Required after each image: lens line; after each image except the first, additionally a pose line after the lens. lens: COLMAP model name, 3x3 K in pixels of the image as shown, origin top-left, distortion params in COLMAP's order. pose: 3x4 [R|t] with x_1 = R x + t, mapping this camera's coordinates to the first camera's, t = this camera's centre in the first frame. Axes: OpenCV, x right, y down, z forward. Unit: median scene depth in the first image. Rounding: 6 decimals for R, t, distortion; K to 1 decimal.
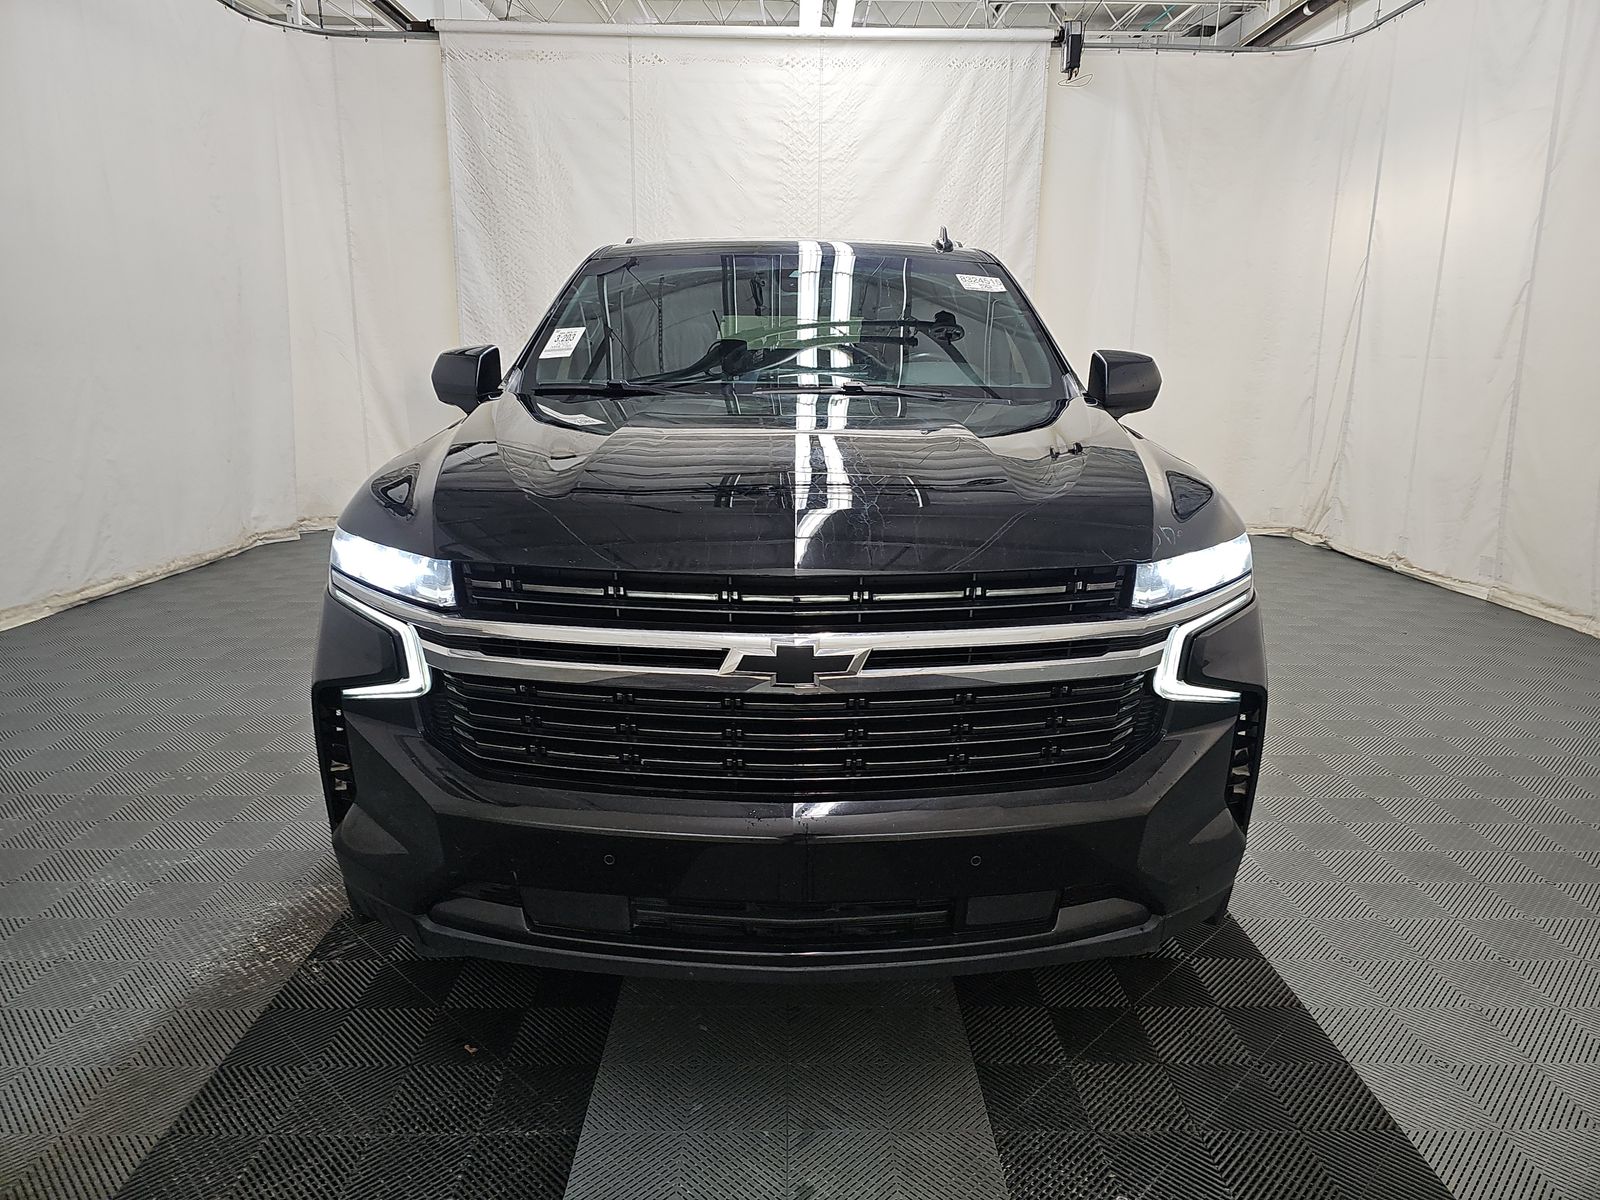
lens RADIAL K [[1058.5, 0, 833.1], [0, 1058.5, 597.4], [0, 0, 1]] dist [0.056388, -0.044022]
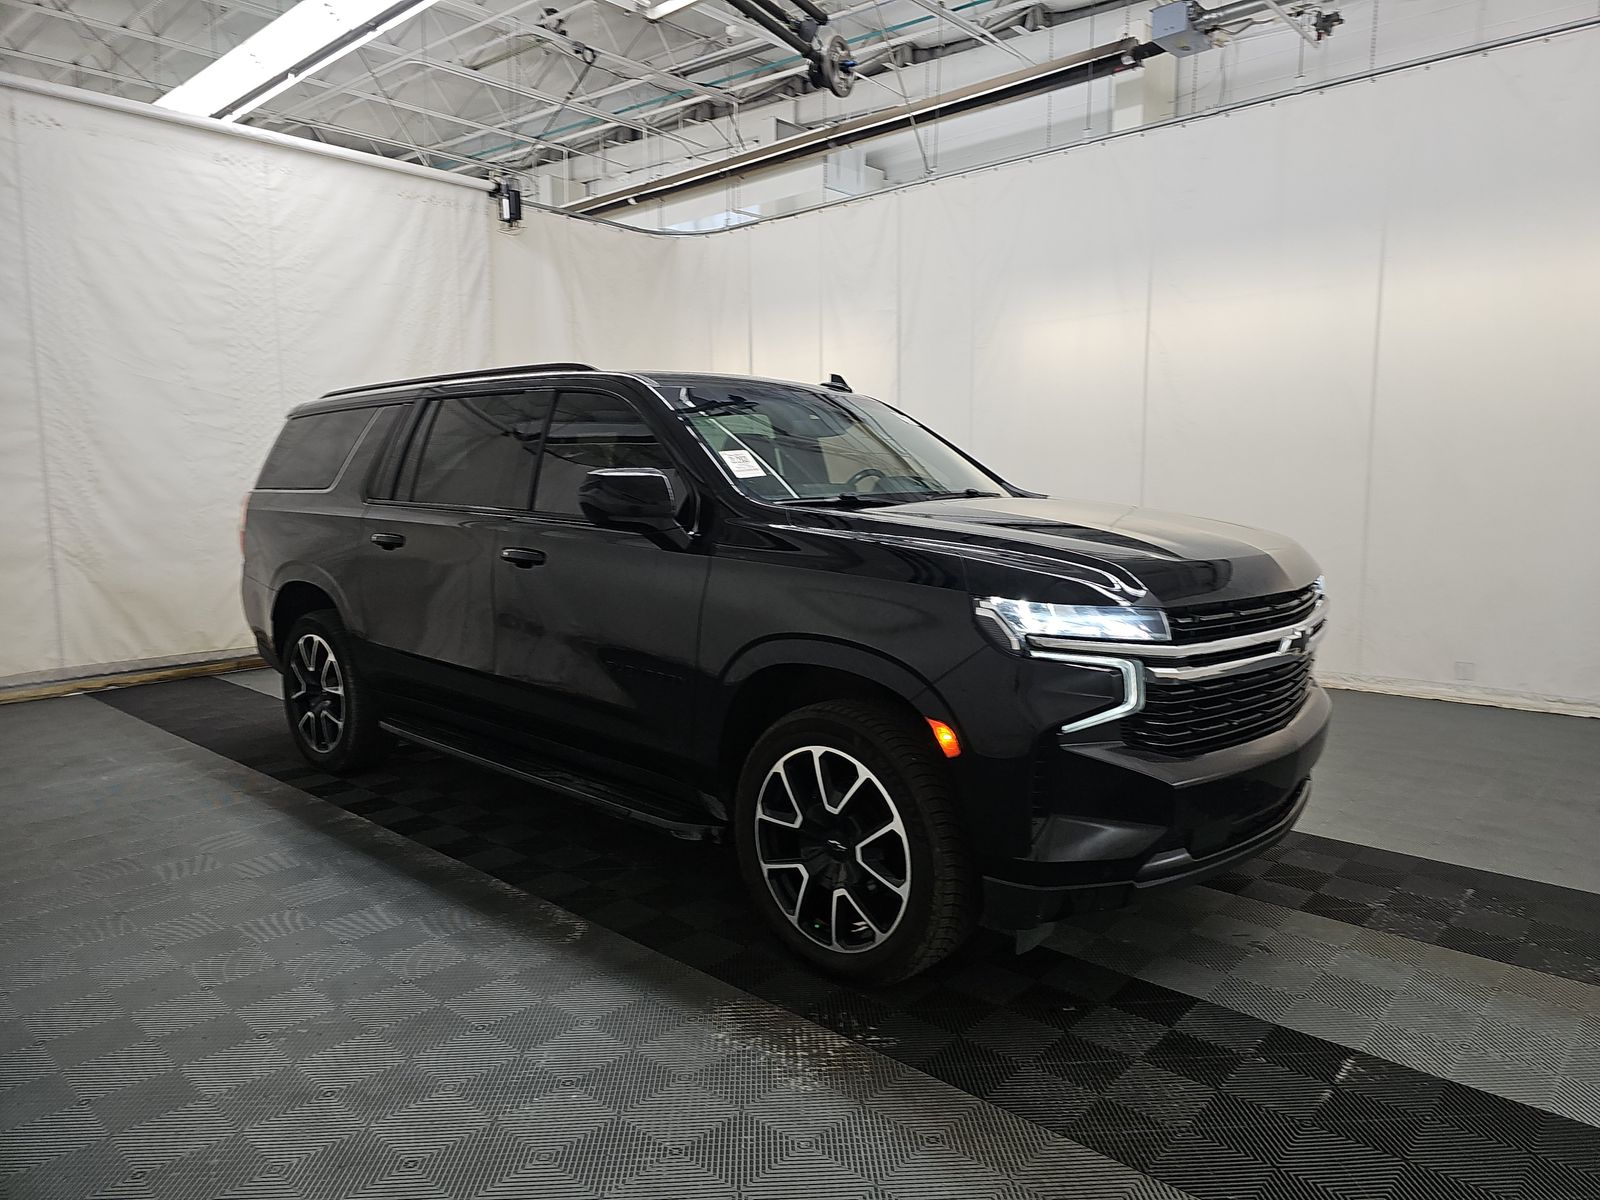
lens RADIAL K [[1058.5, 0, 833.1], [0, 1058.5, 597.4], [0, 0, 1]] dist [0.056388, -0.044022]
pose [[0.667248, -0.099288, 0.738189, -0.402334], [0.177881, 0.983640, -0.028485, -0.020986], [-0.723283, 0.150316, 0.673993, 0.077617]]
